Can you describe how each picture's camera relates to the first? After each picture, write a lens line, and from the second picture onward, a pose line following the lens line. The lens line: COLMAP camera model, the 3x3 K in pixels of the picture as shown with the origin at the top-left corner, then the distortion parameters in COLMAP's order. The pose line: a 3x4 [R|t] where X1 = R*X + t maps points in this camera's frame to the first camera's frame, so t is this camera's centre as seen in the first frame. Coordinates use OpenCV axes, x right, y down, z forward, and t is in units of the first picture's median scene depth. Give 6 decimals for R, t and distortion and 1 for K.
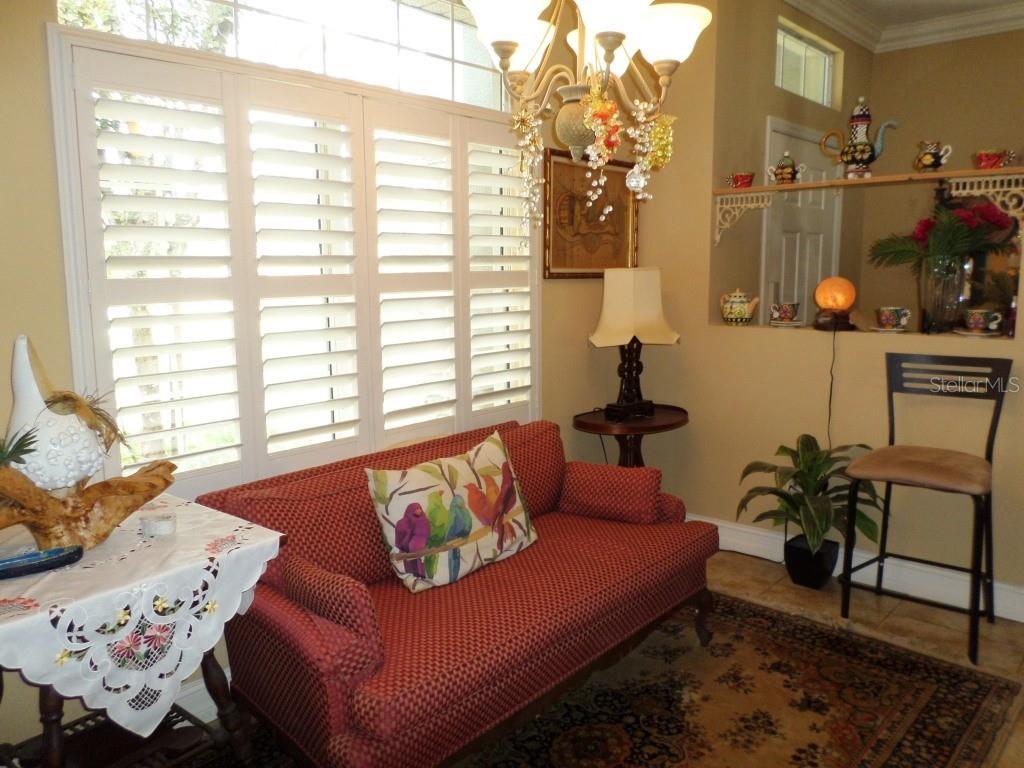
lens RADIAL K [[790.7, 0, 518.0], [0, 790.7, 381.9], [0, 0, 1]] dist [-0.009982, -0.018322]
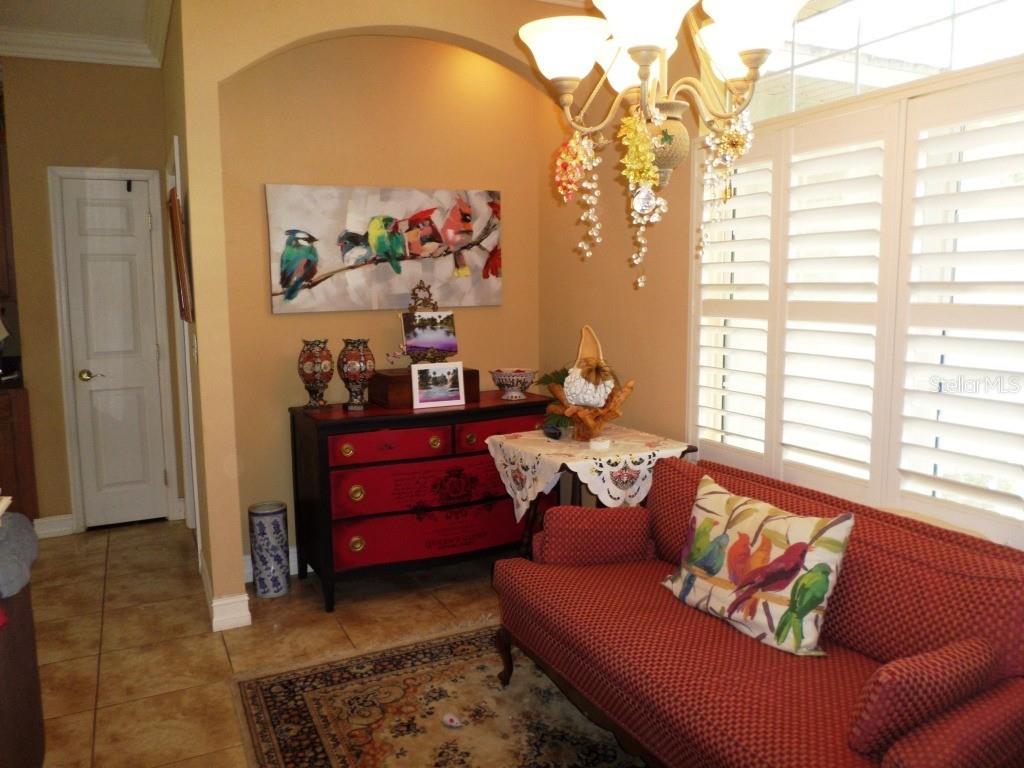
lens RADIAL K [[790.7, 0, 517.4], [0, 790.7, 384.9], [0, 0, 1]] dist [-0.009982, -0.018322]
pose [[-0.375781, 0.124704, -0.918279, 0.849042], [-0.131478, 0.973707, 0.186035, -0.171917], [0.917334, 0.190642, -0.349505, 1.041974]]
